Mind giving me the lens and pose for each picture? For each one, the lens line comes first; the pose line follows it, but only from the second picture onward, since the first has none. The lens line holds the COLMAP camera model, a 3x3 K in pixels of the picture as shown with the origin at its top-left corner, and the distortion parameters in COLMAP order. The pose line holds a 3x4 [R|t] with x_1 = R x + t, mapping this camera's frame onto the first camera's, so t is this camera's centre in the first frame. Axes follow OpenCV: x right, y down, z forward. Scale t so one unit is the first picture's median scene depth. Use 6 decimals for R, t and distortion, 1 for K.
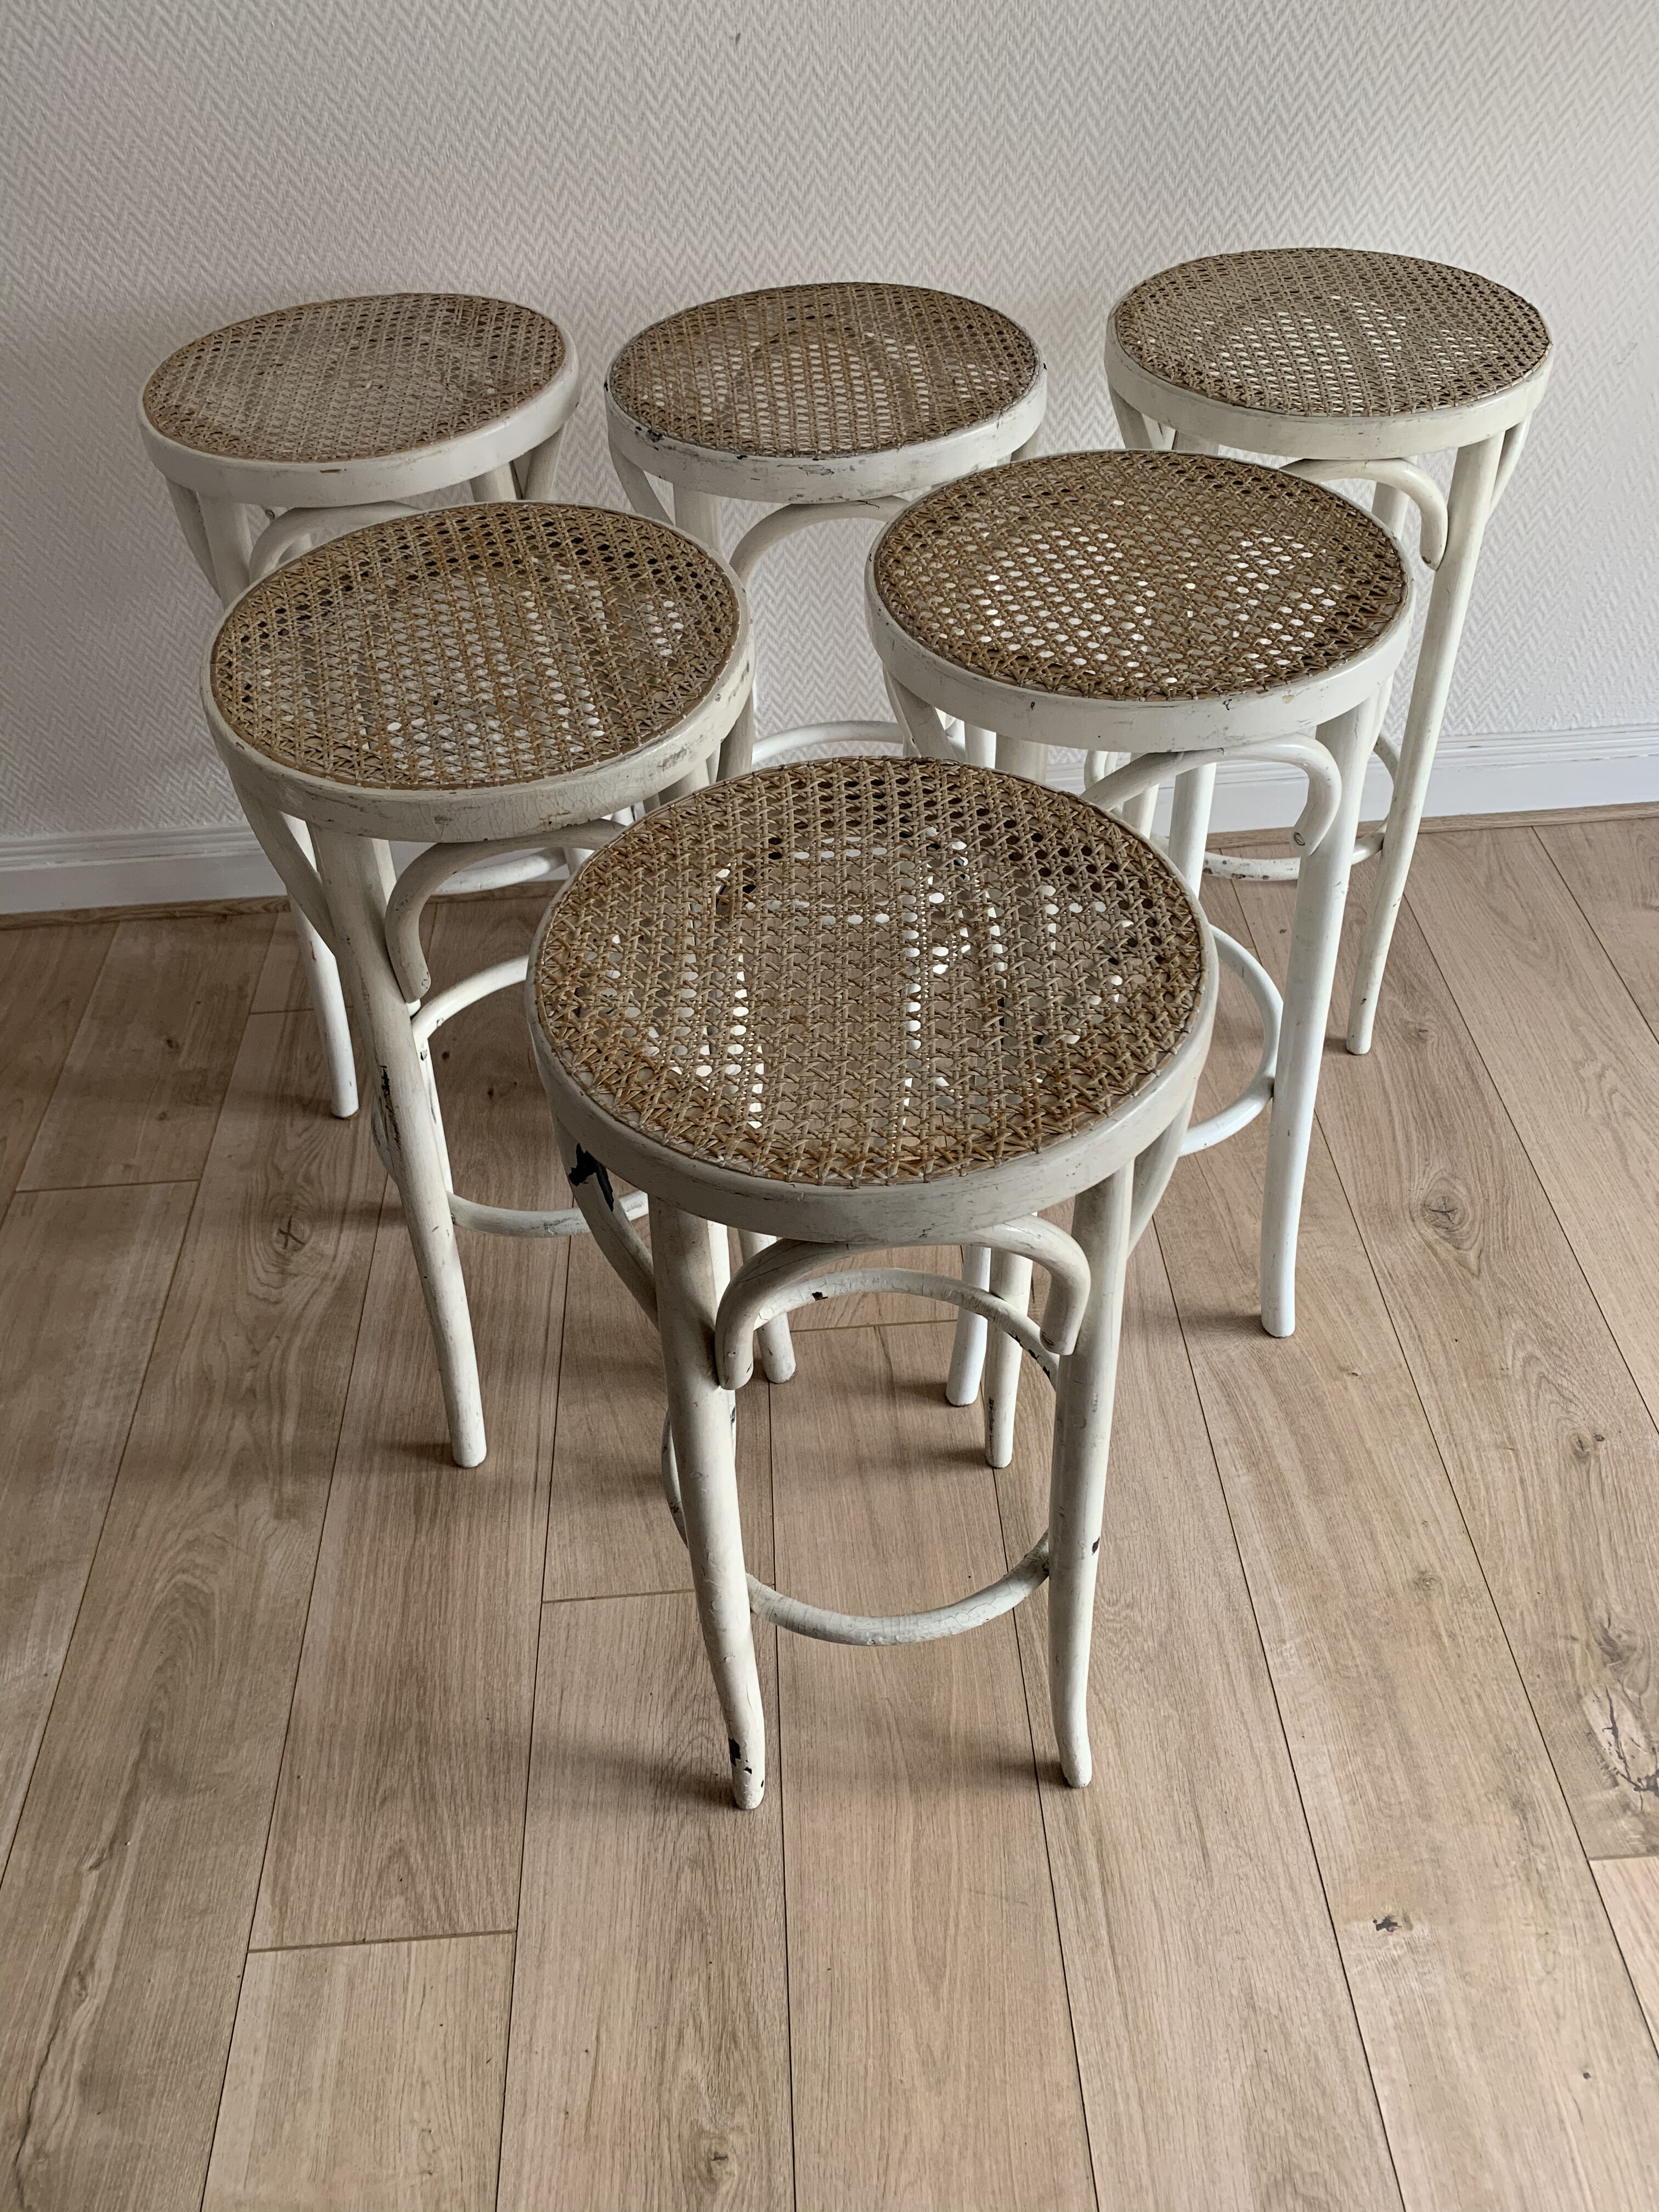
lens RADIAL K [[1729.0, 0, 829.5], [0, 1729.0, 1106.0], [0, 0, 1]] dist [0.021218, -0.005500]
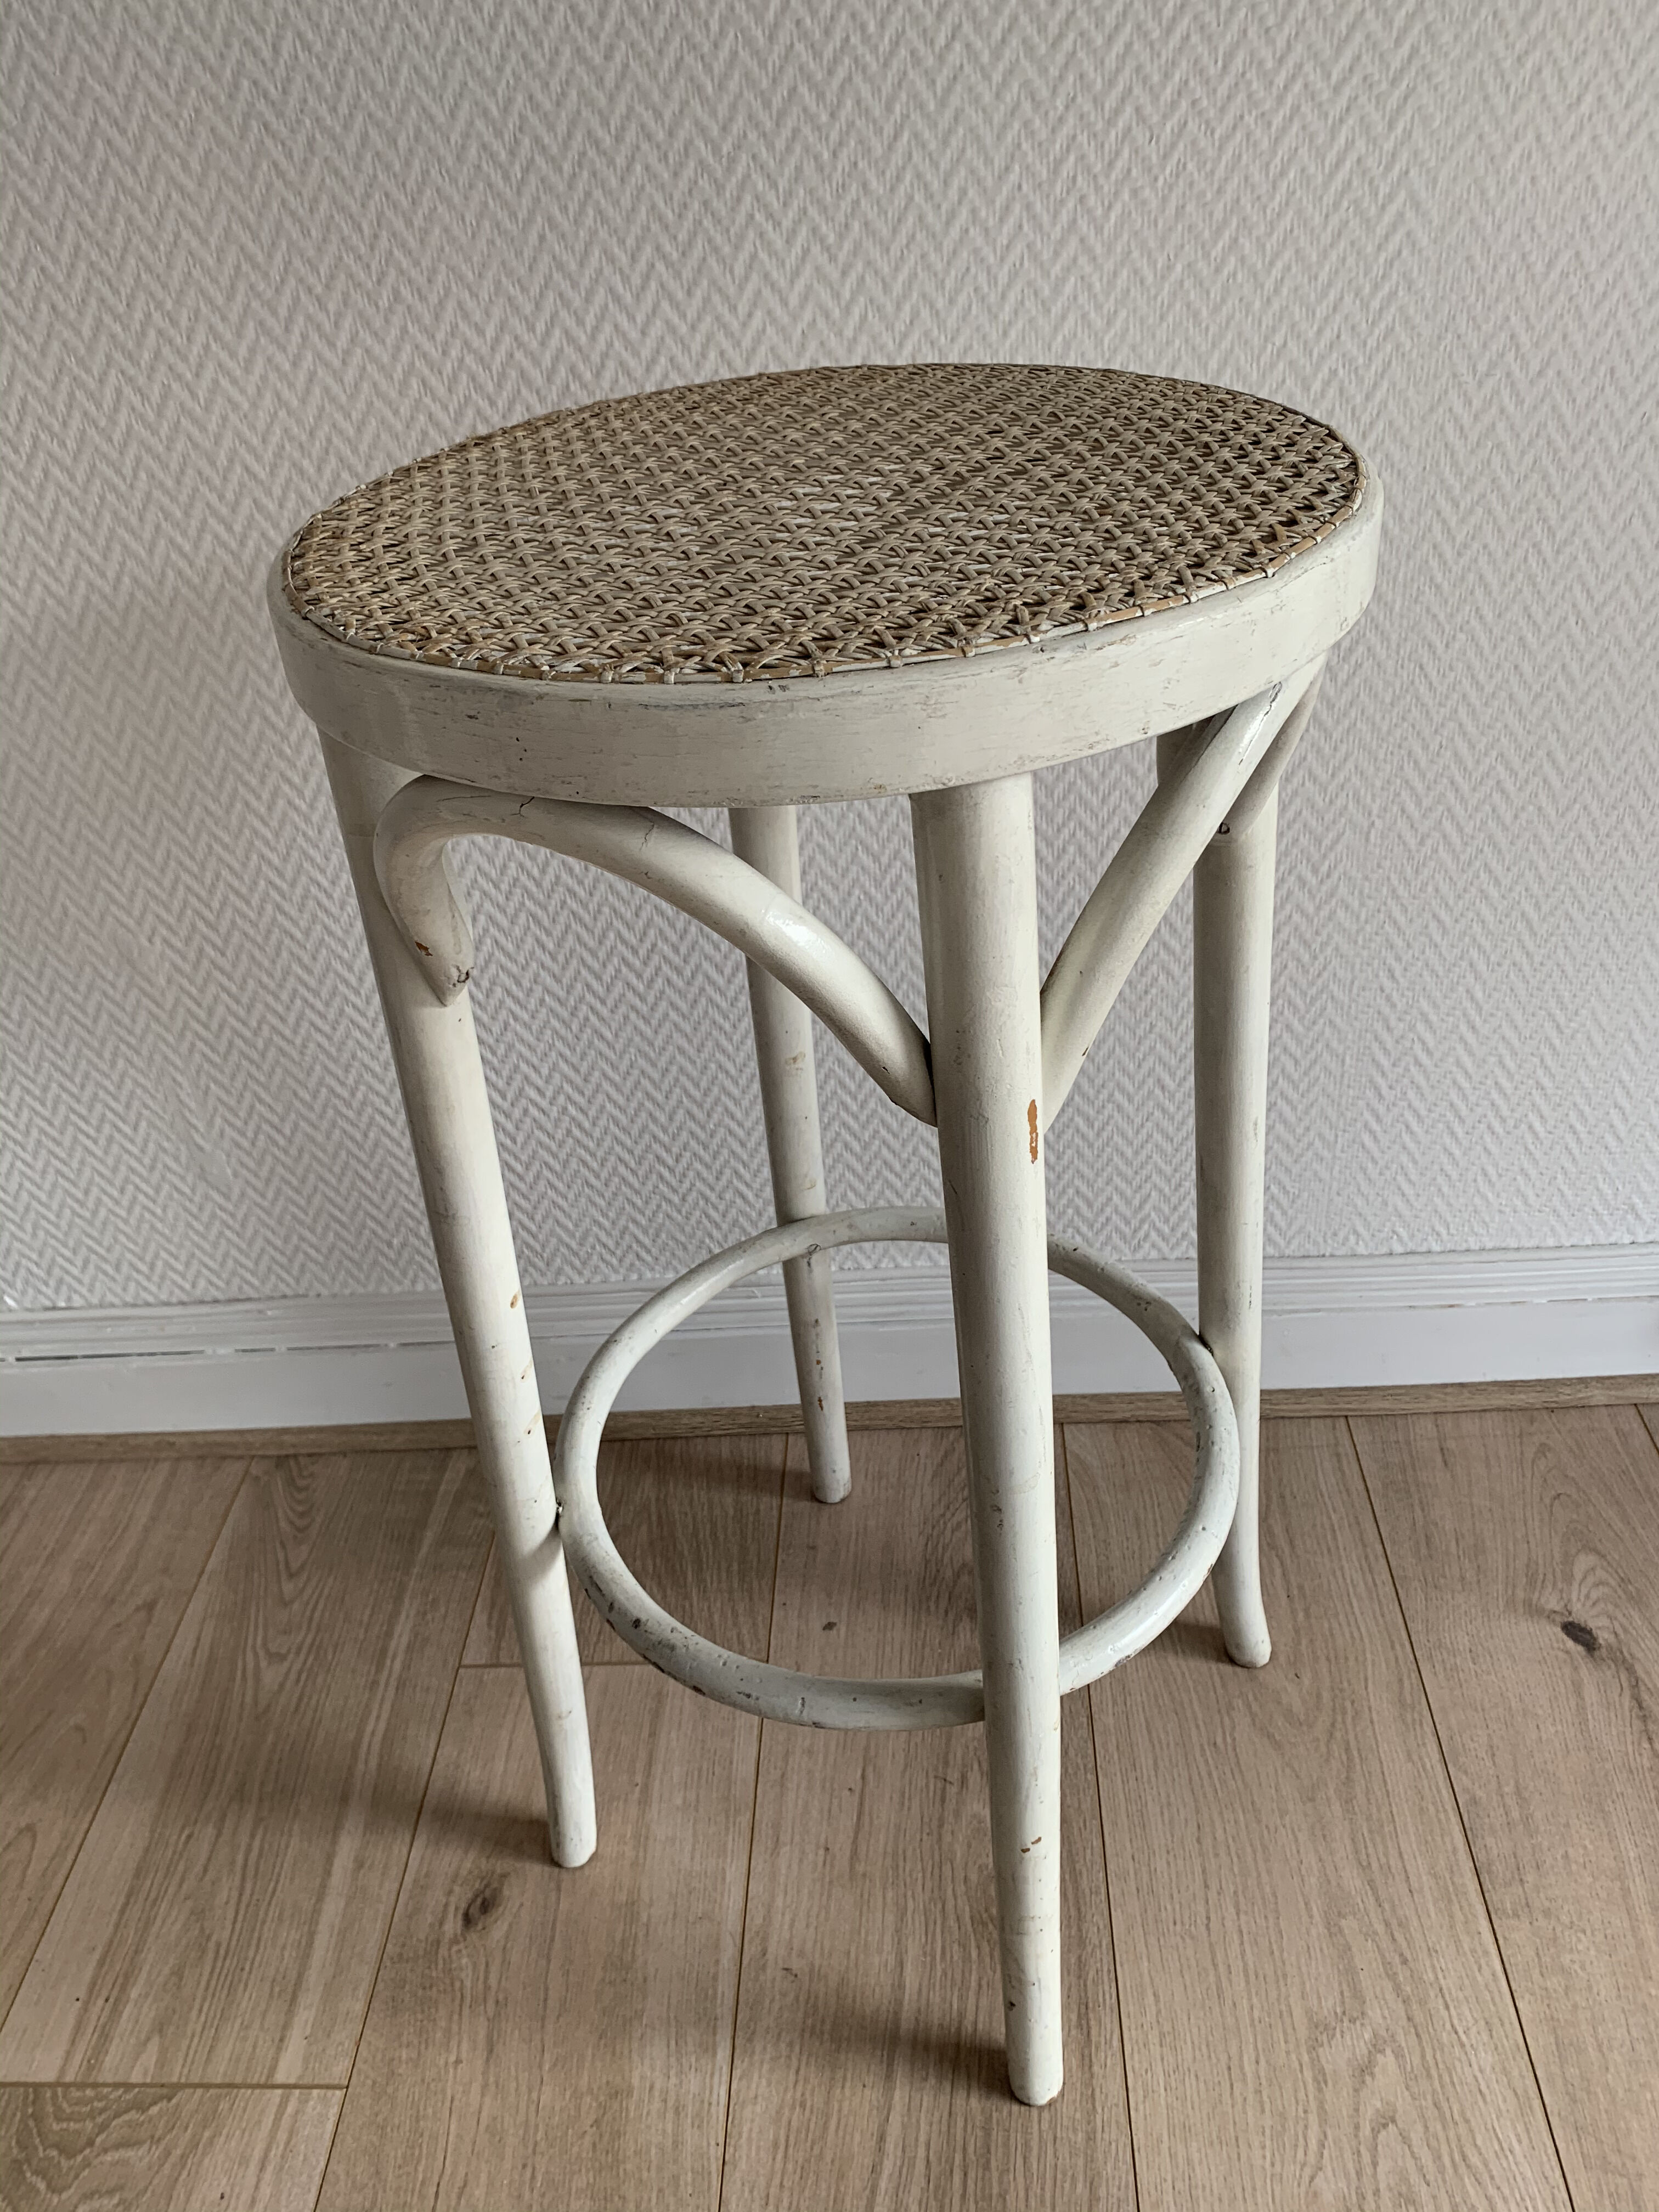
lens RADIAL K [[1729.0, 0, 829.5], [0, 1729.0, 1106.0], [0, 0, 1]] dist [0.021218, -0.005500]
pose [[0.992095, 0.012342, -0.124883, 0.390682], [-0.033837, 0.984602, -0.171506, -0.198042], [0.120843, 0.174376, 0.977236, 0.538265]]
